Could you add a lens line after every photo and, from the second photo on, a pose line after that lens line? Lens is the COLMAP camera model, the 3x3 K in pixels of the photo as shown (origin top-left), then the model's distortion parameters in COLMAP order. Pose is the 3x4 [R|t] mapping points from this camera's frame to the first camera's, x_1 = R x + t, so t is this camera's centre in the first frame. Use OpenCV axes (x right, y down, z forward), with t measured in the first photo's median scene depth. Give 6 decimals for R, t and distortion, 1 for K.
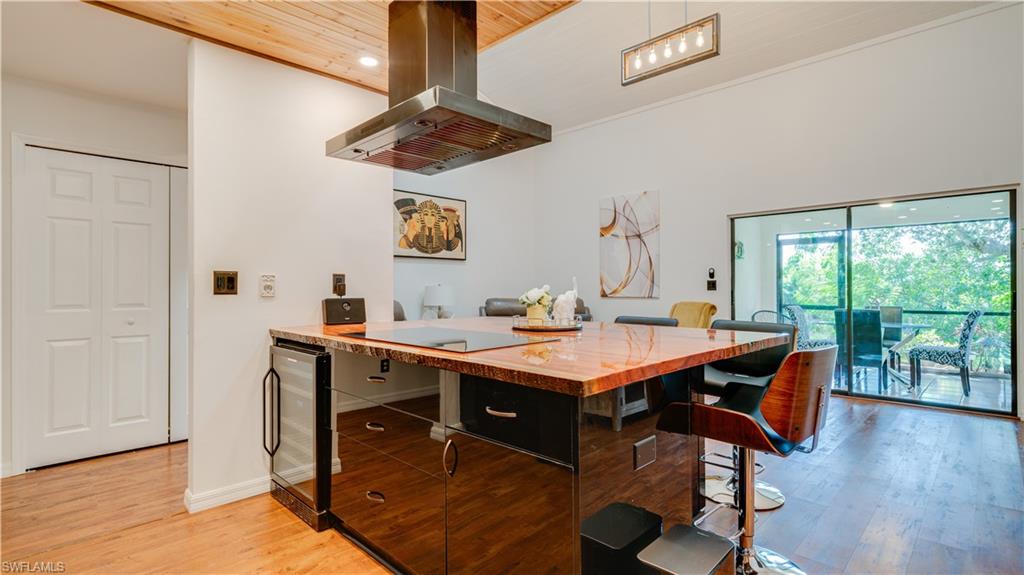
lens RADIAL K [[489.6, 0, 506.3], [0, 489.6, 286.2], [0, 0, 1]] dist [0.001626, 0.000056]
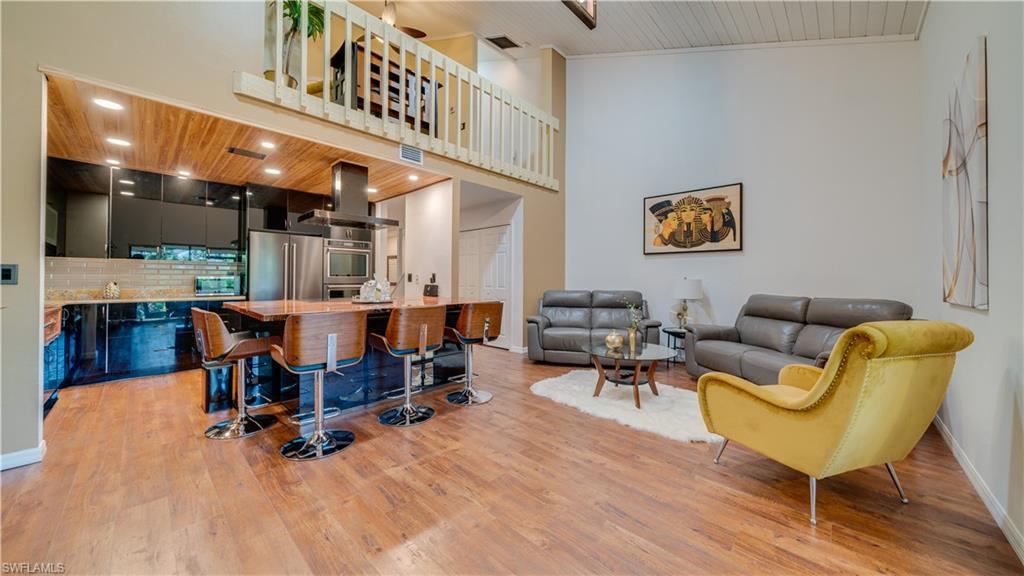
lens RADIAL K [[349.8, 0, 514.4], [0, 349.8, 278.5], [0, 0, 1]] dist [-0.000958, 0.000158]
pose [[0.041066, 0.000756, -0.999156, 0.564544], [-0.000848, 0.999999, 0.000721, -0.001892], [0.999156, 0.000818, 0.041067, 0.597753]]
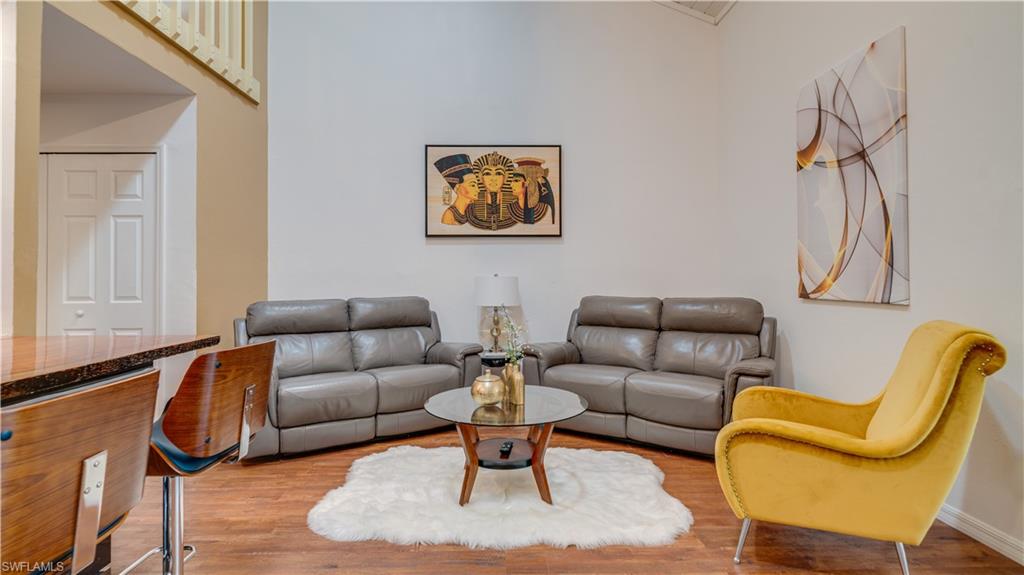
lens RADIAL K [[515.9, 0, 504.5], [0, 515.9, 271.5], [0, 0, 1]] dist [0.005156, 0.000807]
pose [[0.729416, -0.008983, -0.684012, 0.351190], [0.005532, 0.999959, -0.007233, -0.002057], [0.684049, 0.001492, 0.729435, 0.474780]]
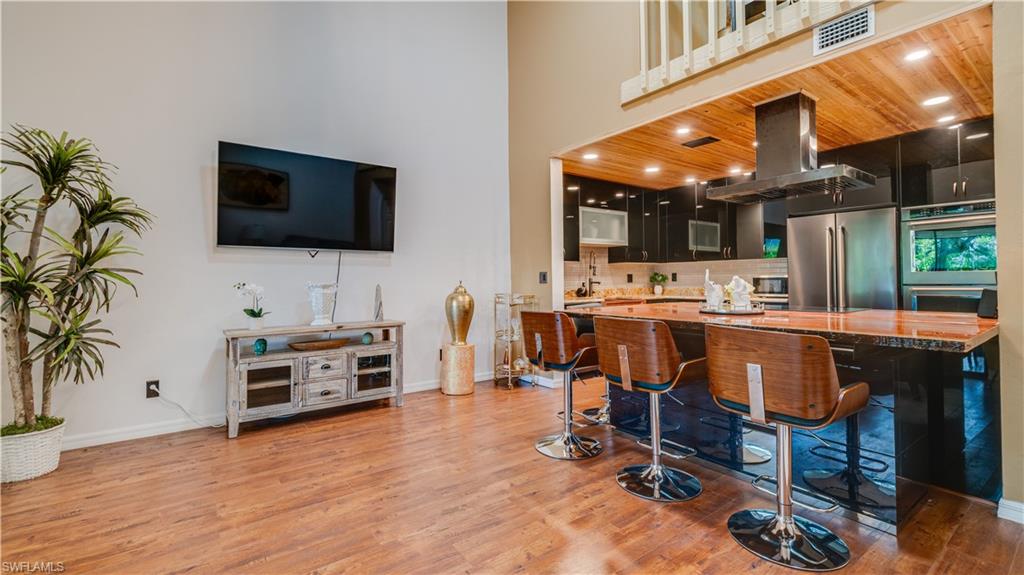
lens RADIAL K [[451.1, 0, 515.8], [0, 451.1, 273.5], [0, 0, 1]] dist [0.007171, 0.000582]
pose [[-0.990055, 0.013818, 0.140001, 0.182169], [0.011374, 0.999769, -0.018241, 0.001405], [-0.140220, -0.016467, -0.989983, 0.875998]]
